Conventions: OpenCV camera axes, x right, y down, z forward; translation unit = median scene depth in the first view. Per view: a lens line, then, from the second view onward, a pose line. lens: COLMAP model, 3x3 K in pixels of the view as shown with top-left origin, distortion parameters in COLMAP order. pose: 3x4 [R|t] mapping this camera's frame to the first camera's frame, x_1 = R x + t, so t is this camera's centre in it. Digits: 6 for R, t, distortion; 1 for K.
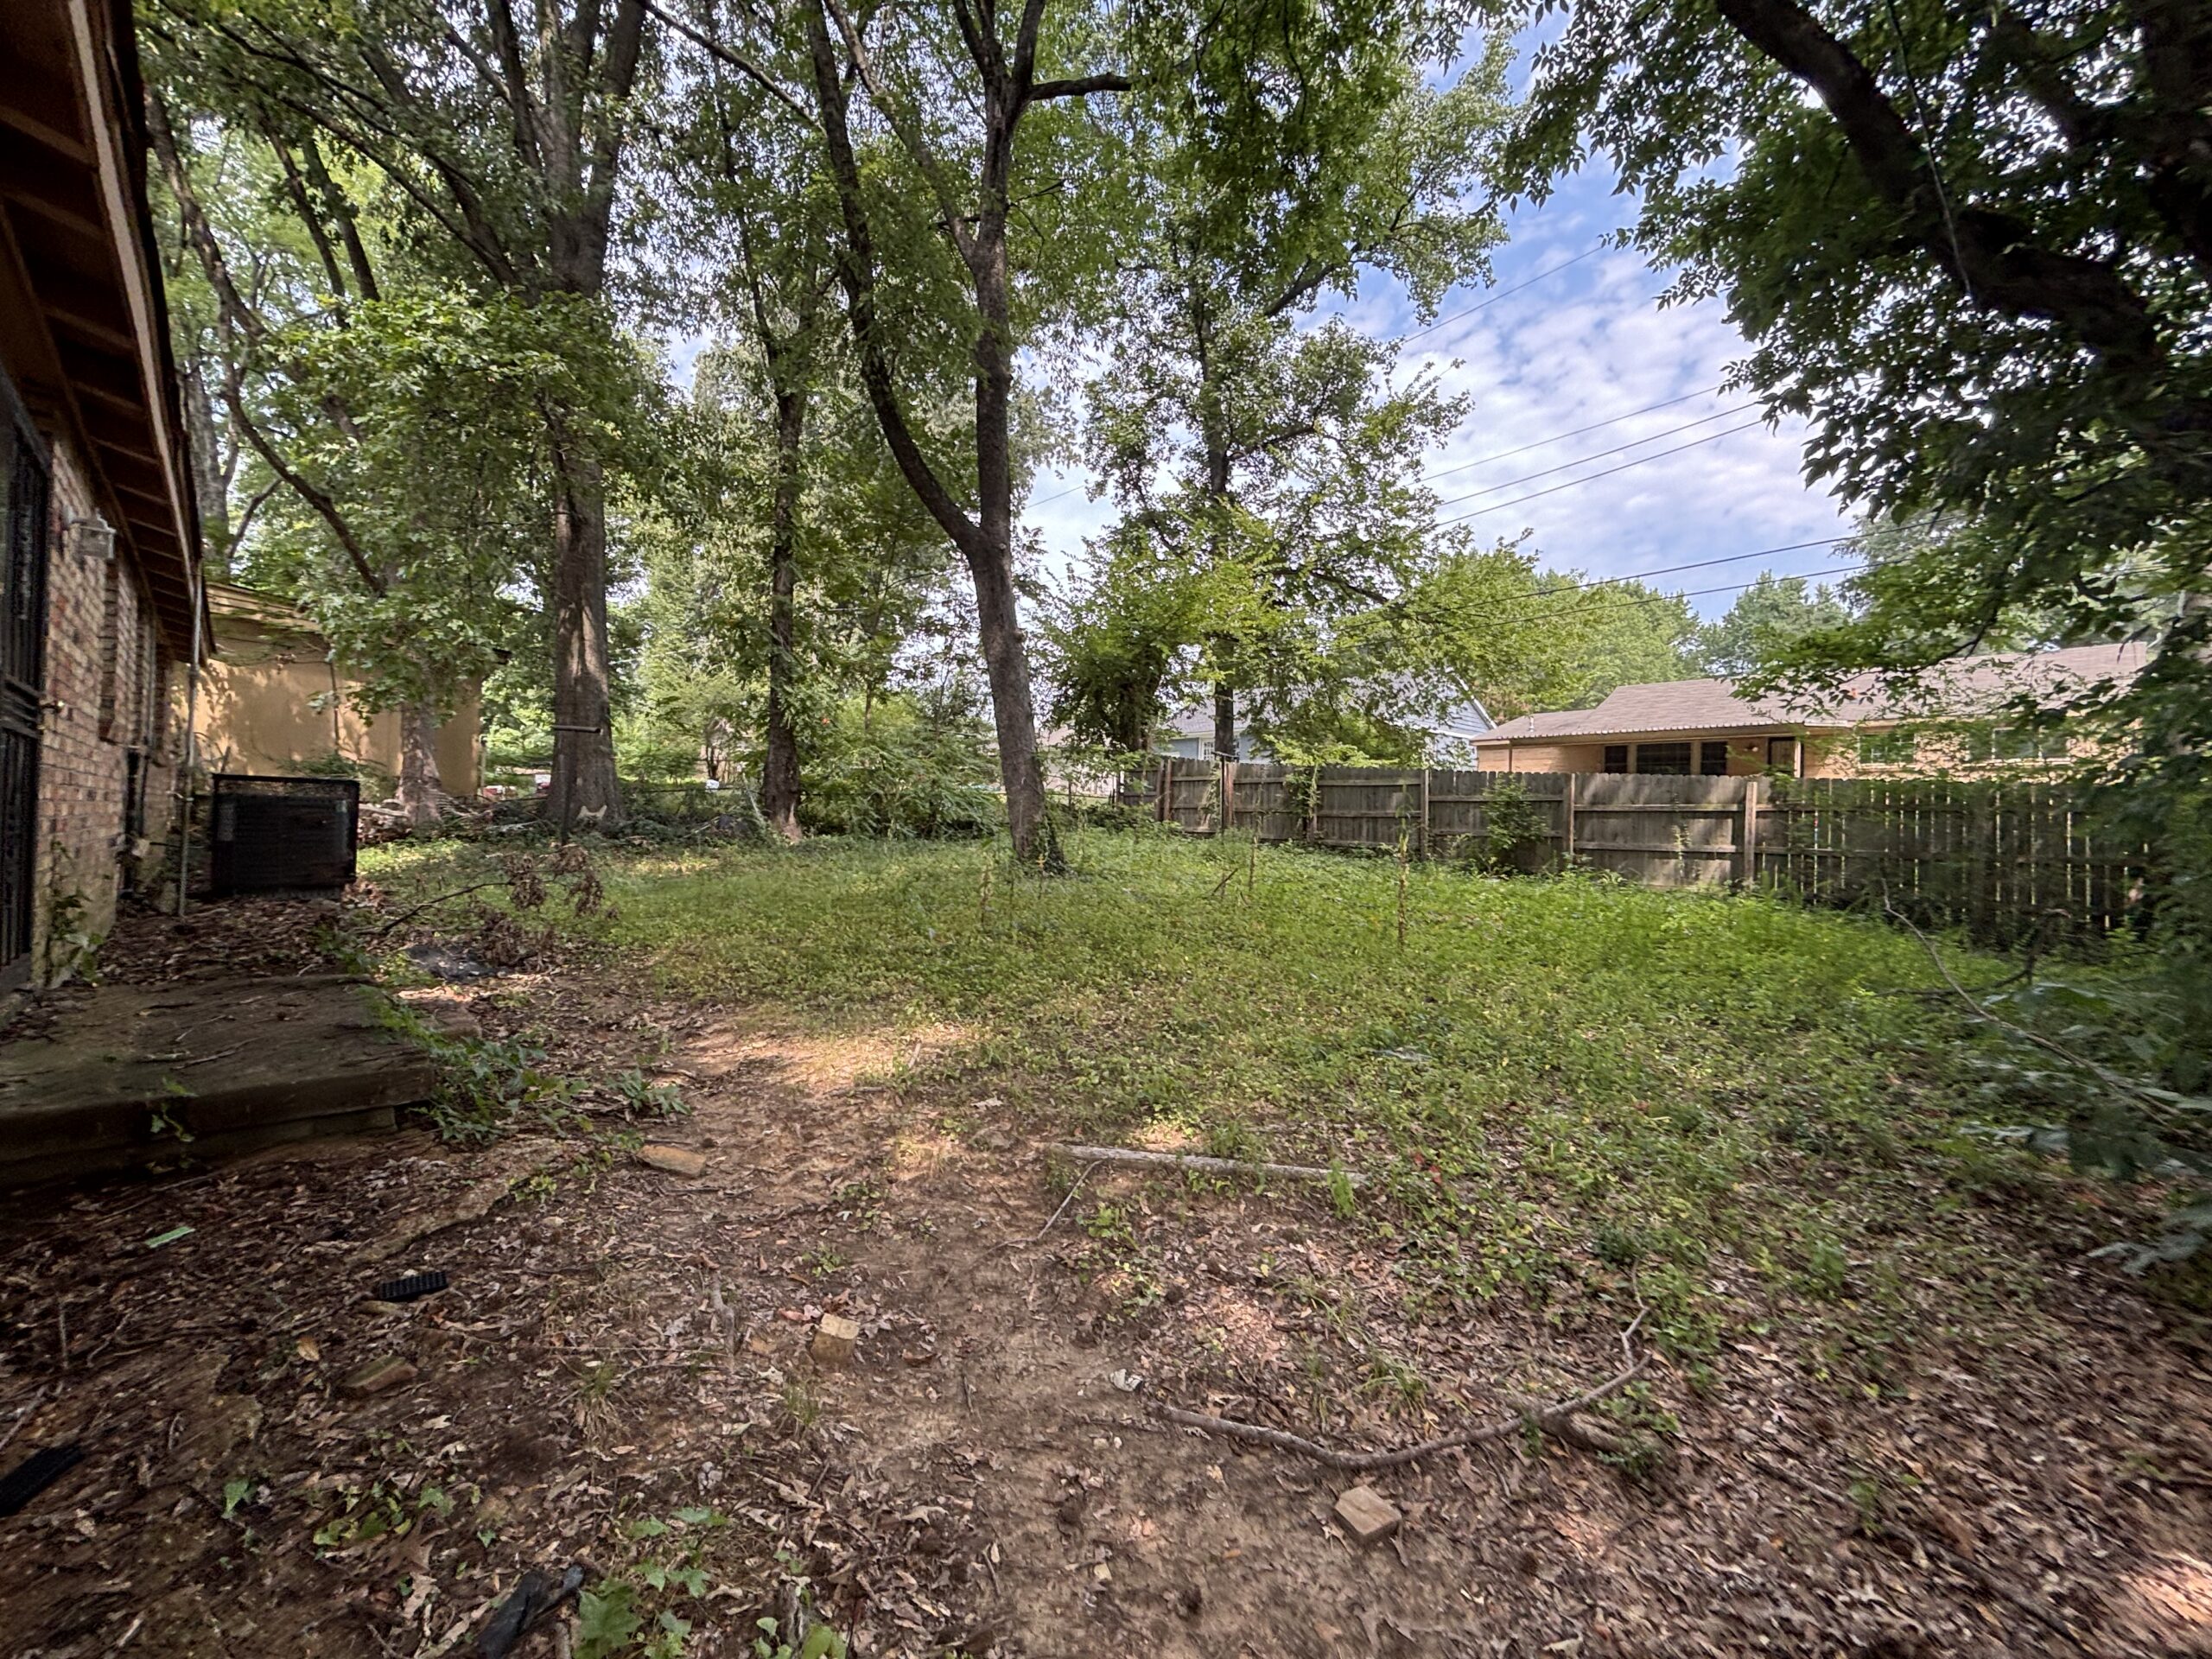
lens RADIAL K [[943.4, 0, 1094.1], [0, 943.4, 834.3], [0, 0, 1]] dist [0.002496, -0.000587]
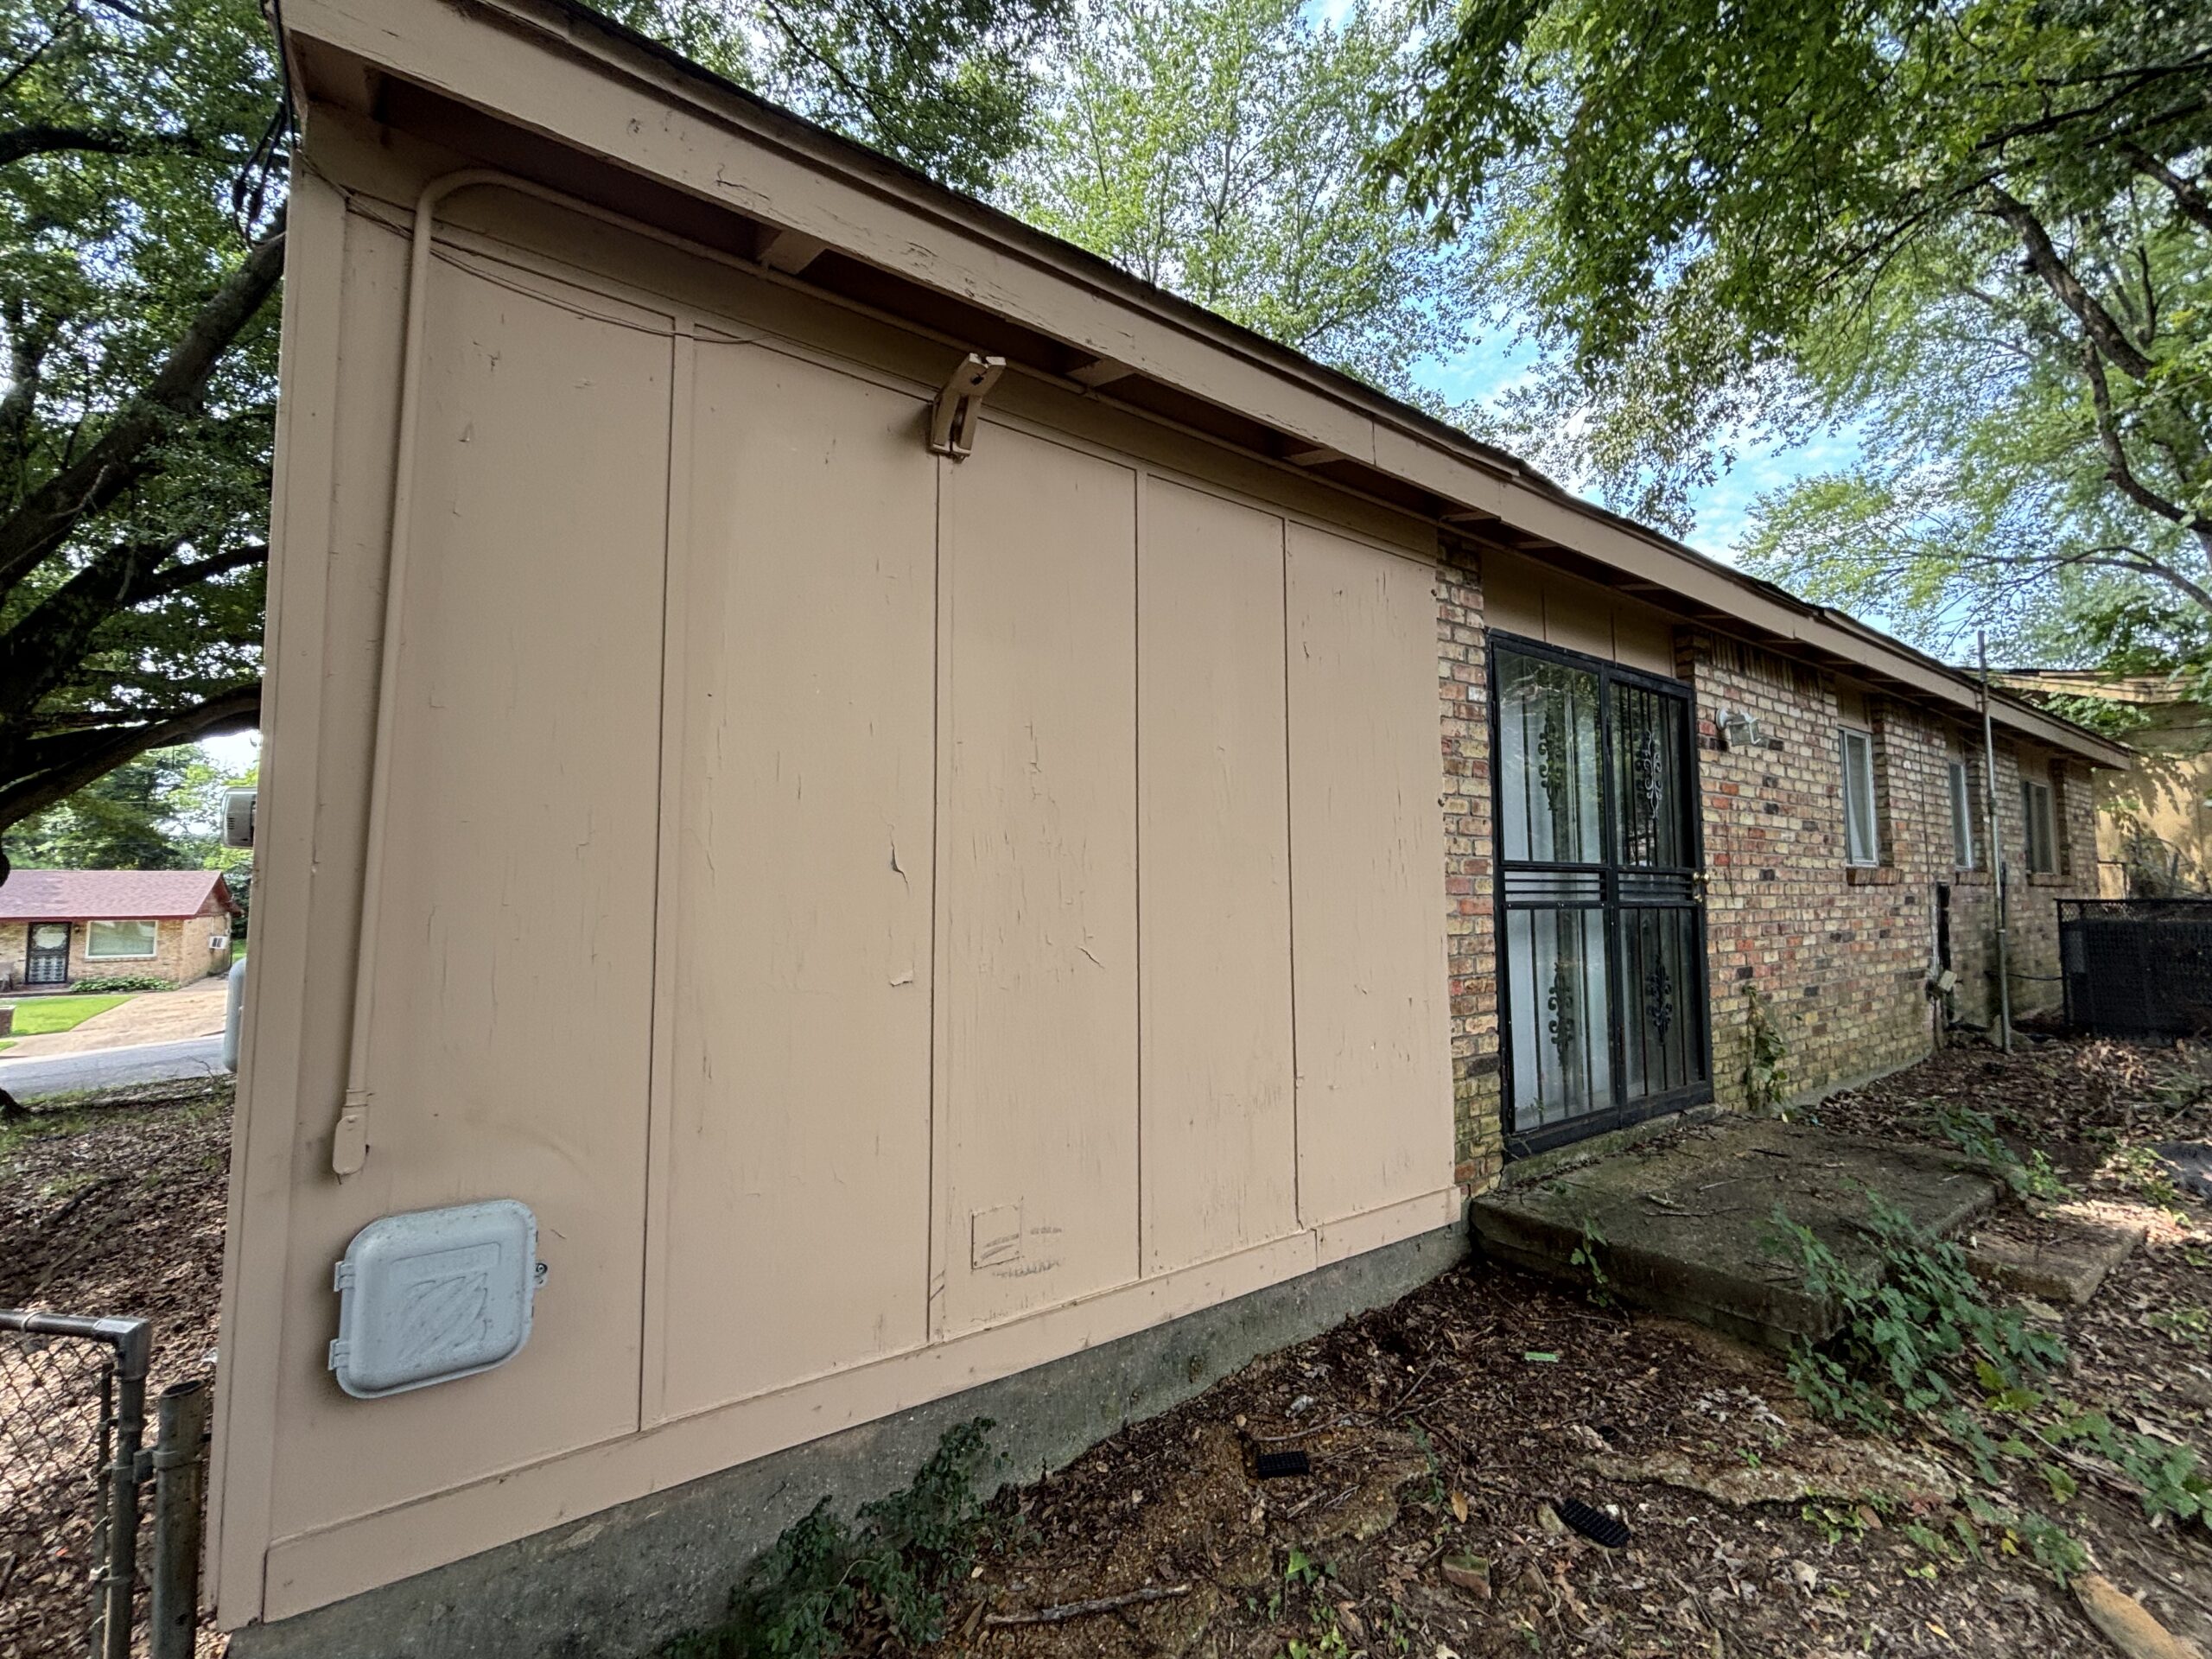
lens RADIAL K [[943.4, 0, 1094.1], [0, 943.4, 834.3], [0, 0, 1]] dist [0.002496, -0.000587]
pose [[-0.121923, -0.100374, -0.987451, 0.324972], [0.000030, 0.994873, -0.101132, -0.107101], [0.992540, -0.012360, -0.121295, 0.577396]]
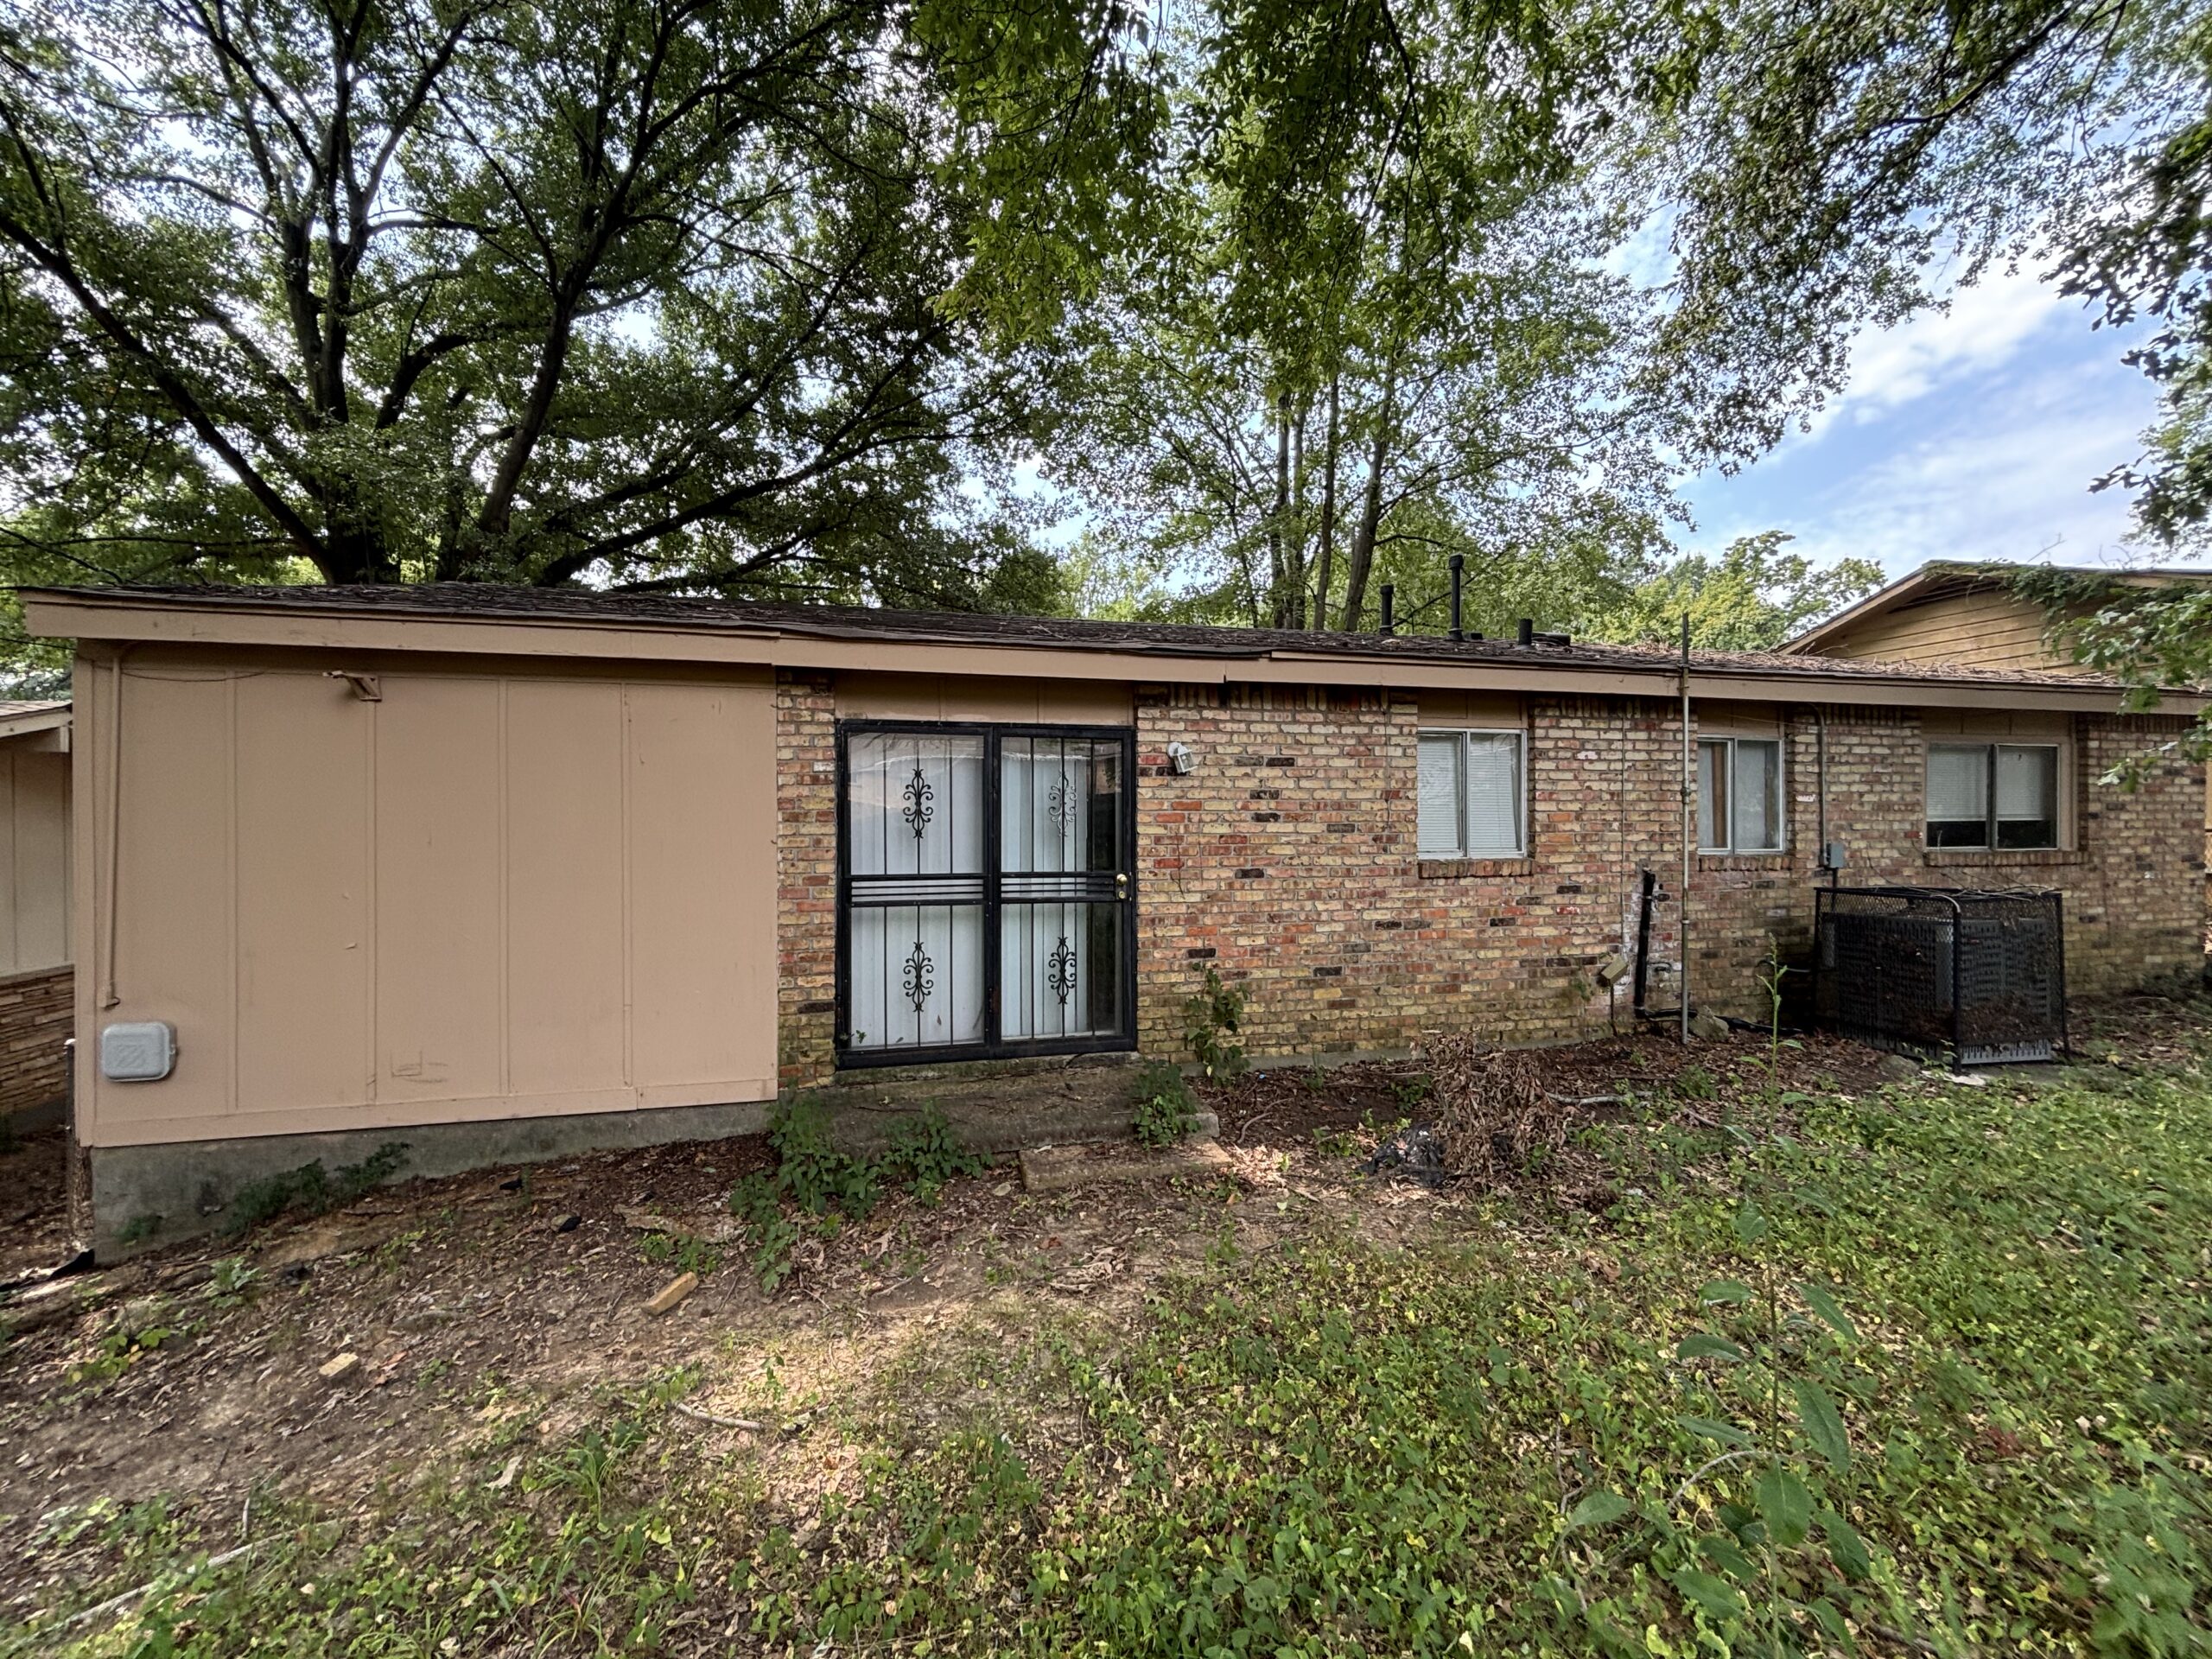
lens RADIAL K [[937.6, 0, 1106.0], [0, 937.6, 829.5], [0, 0, 1]] dist [-0.001358, 0.009689]
pose [[-0.478826, -0.028734, -0.877439, 0.443629], [-0.013289, 0.999587, -0.025482, -0.278781], [0.877809, -0.000541, -0.479010, 2.670023]]
